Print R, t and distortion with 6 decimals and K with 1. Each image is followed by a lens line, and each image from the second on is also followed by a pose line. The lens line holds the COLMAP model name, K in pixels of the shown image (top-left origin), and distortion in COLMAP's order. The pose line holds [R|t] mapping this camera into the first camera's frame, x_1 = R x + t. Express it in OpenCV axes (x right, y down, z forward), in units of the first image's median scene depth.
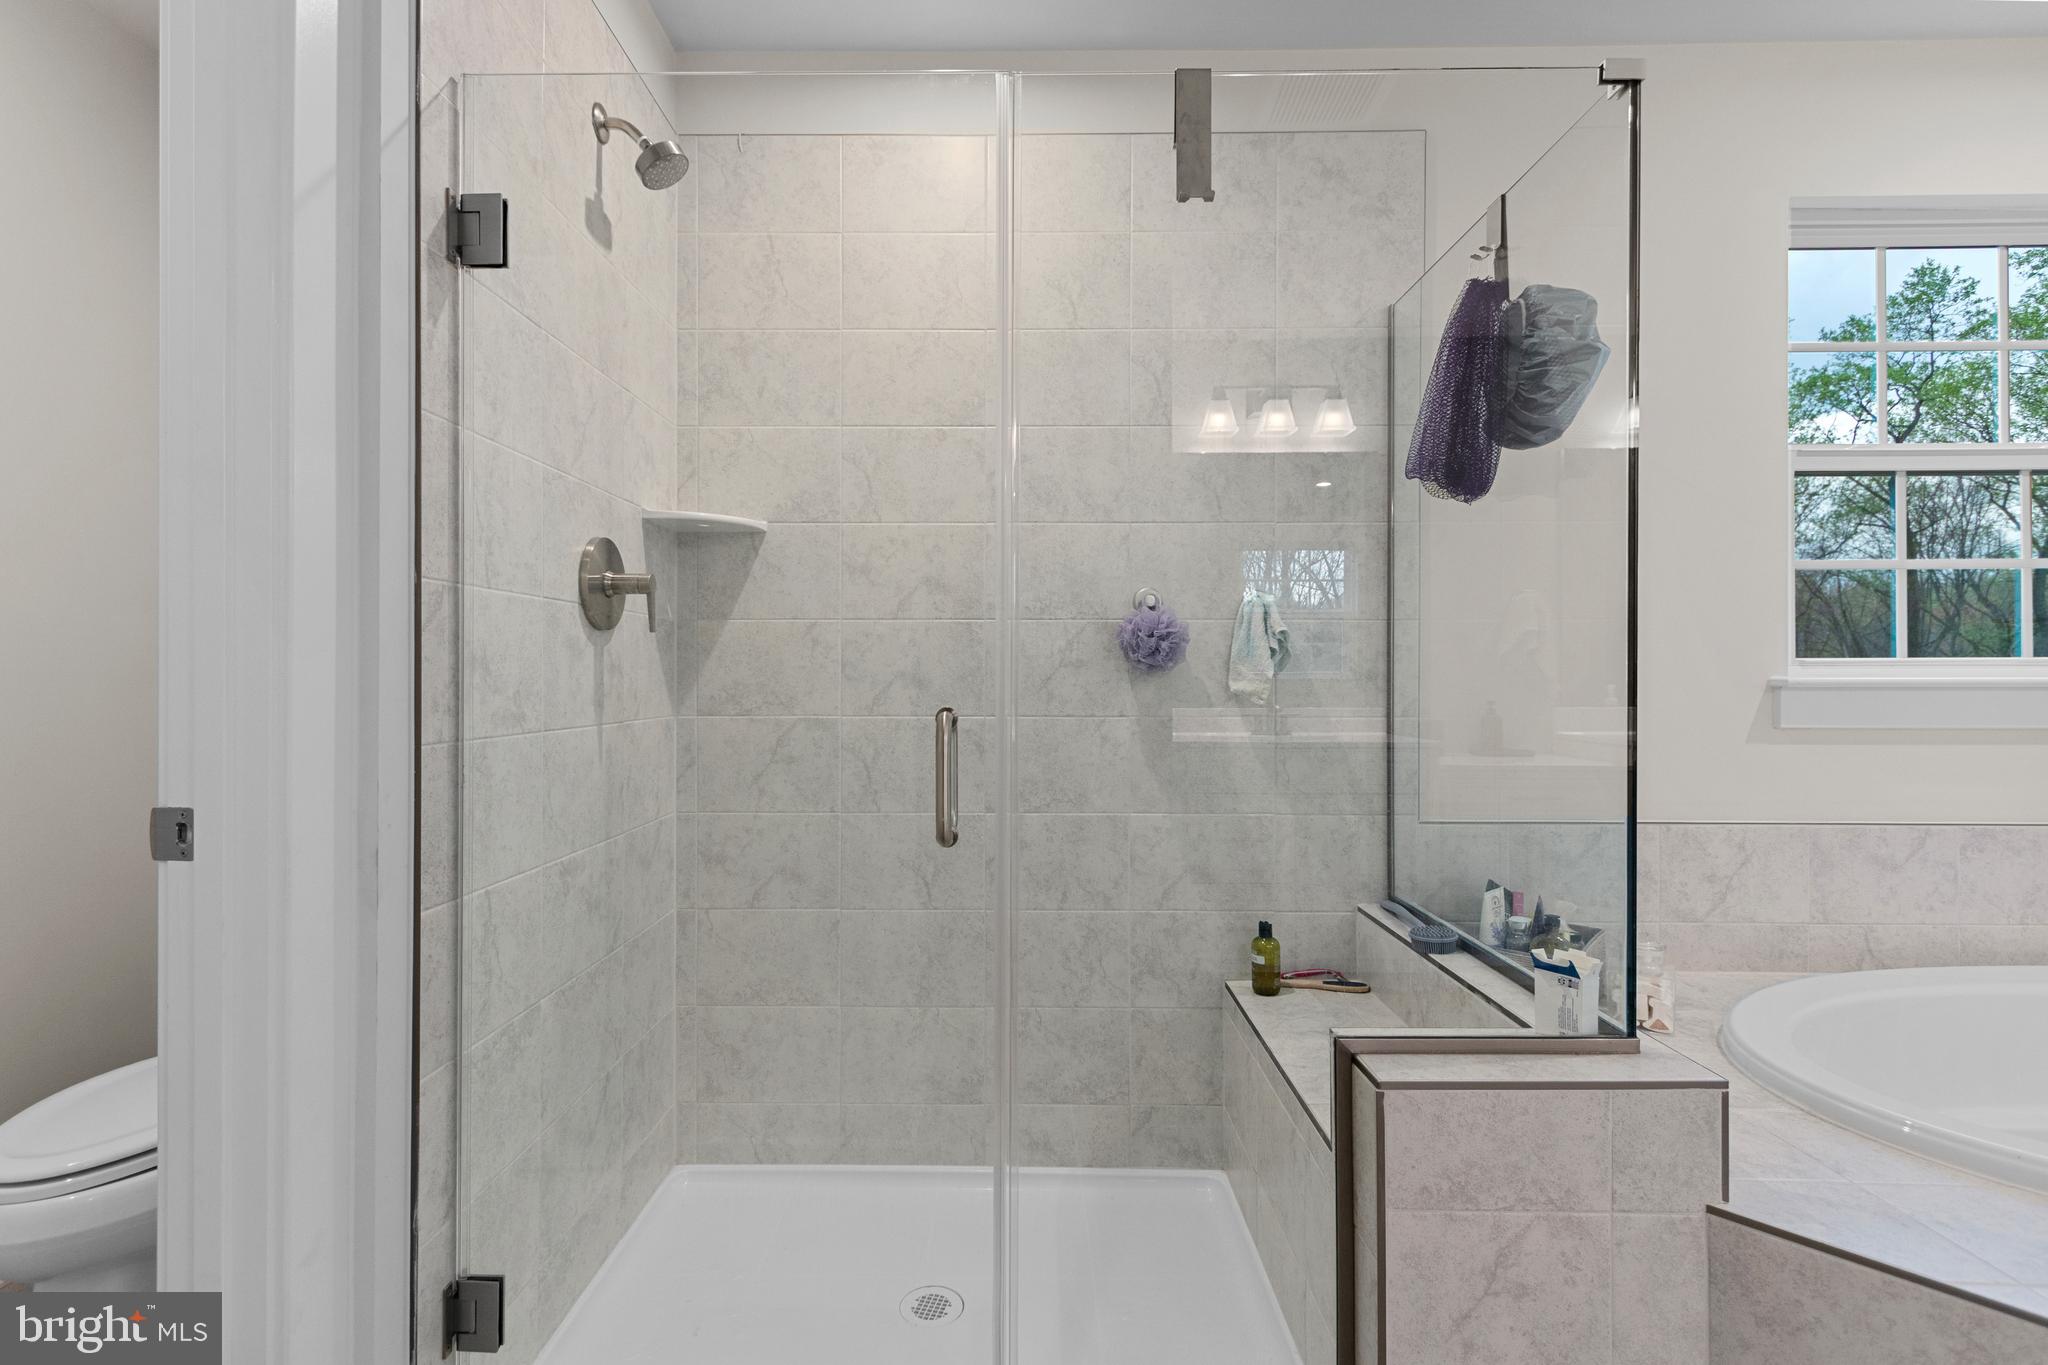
lens RADIAL K [[977.5, 0, 1024.0], [0, 977.5, 682.5], [0, 0, 1]] dist [0.000141, -0.001981]
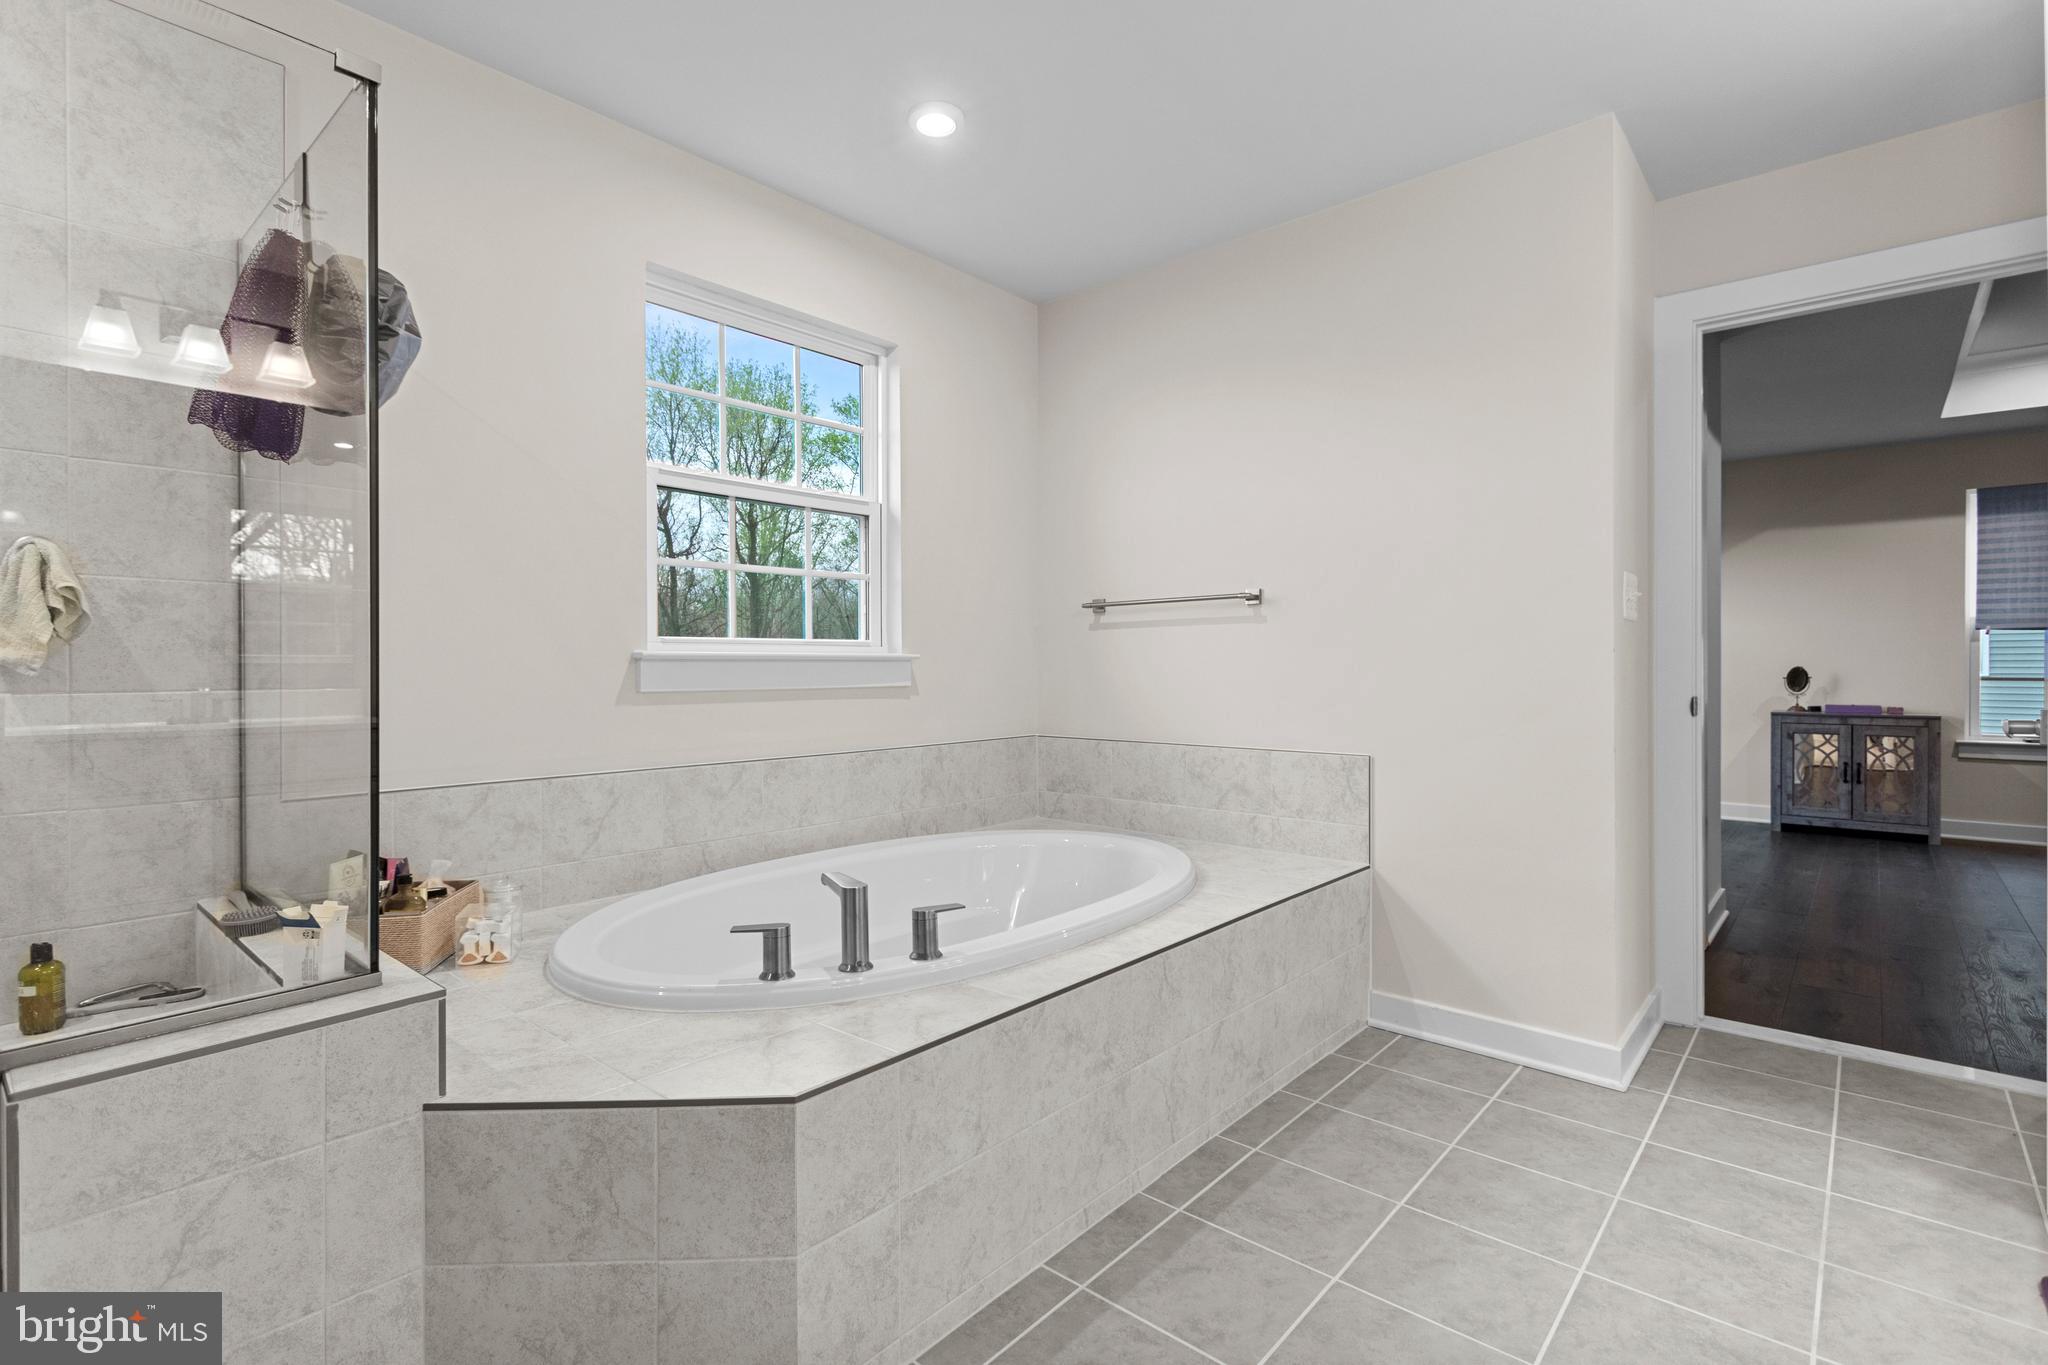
lens RADIAL K [[943.6, 0, 1026.9], [0, 943.6, 671.0], [0, 0, 1]] dist [-0.001245, -0.001413]
pose [[0.646541, -0.002991, 0.762874, 0.203041], [0.003727, 0.999993, 0.000762, 0.023063], [-0.762870, 0.002351, 0.646547, -0.149917]]
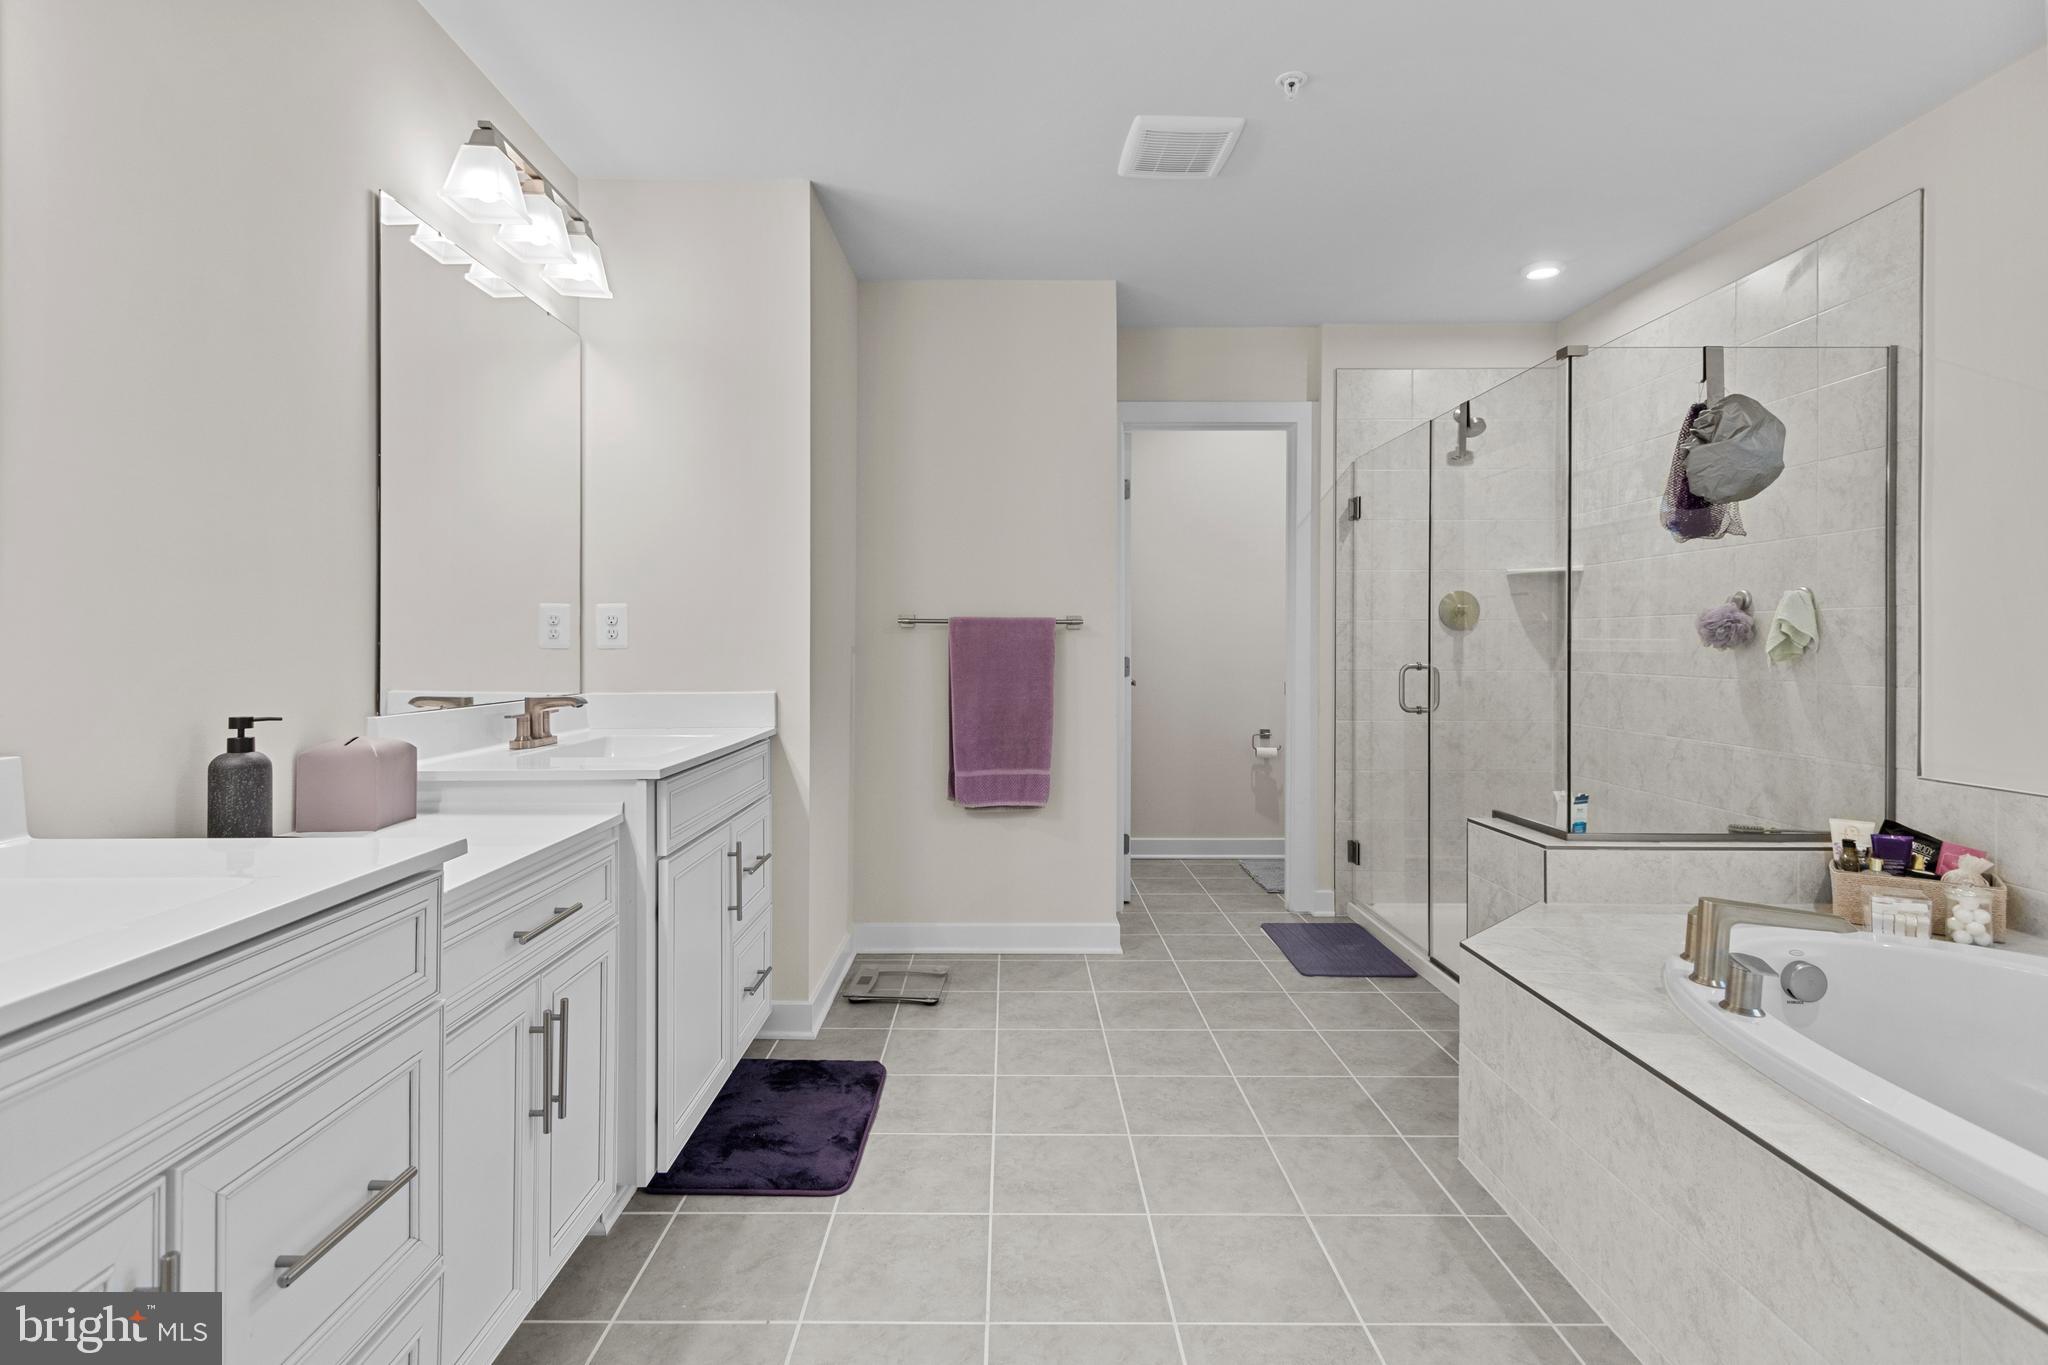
lens RADIAL K [[943.6, 0, 1026.9], [0, 943.6, 671.0], [0, 0, 1]] dist [-0.001245, -0.001413]
pose [[0.043757, 0.029282, -0.998613, 1.707442], [-0.004171, 0.999567, 0.029127, -0.015100], [0.999033, 0.002891, 0.043860, -0.132808]]
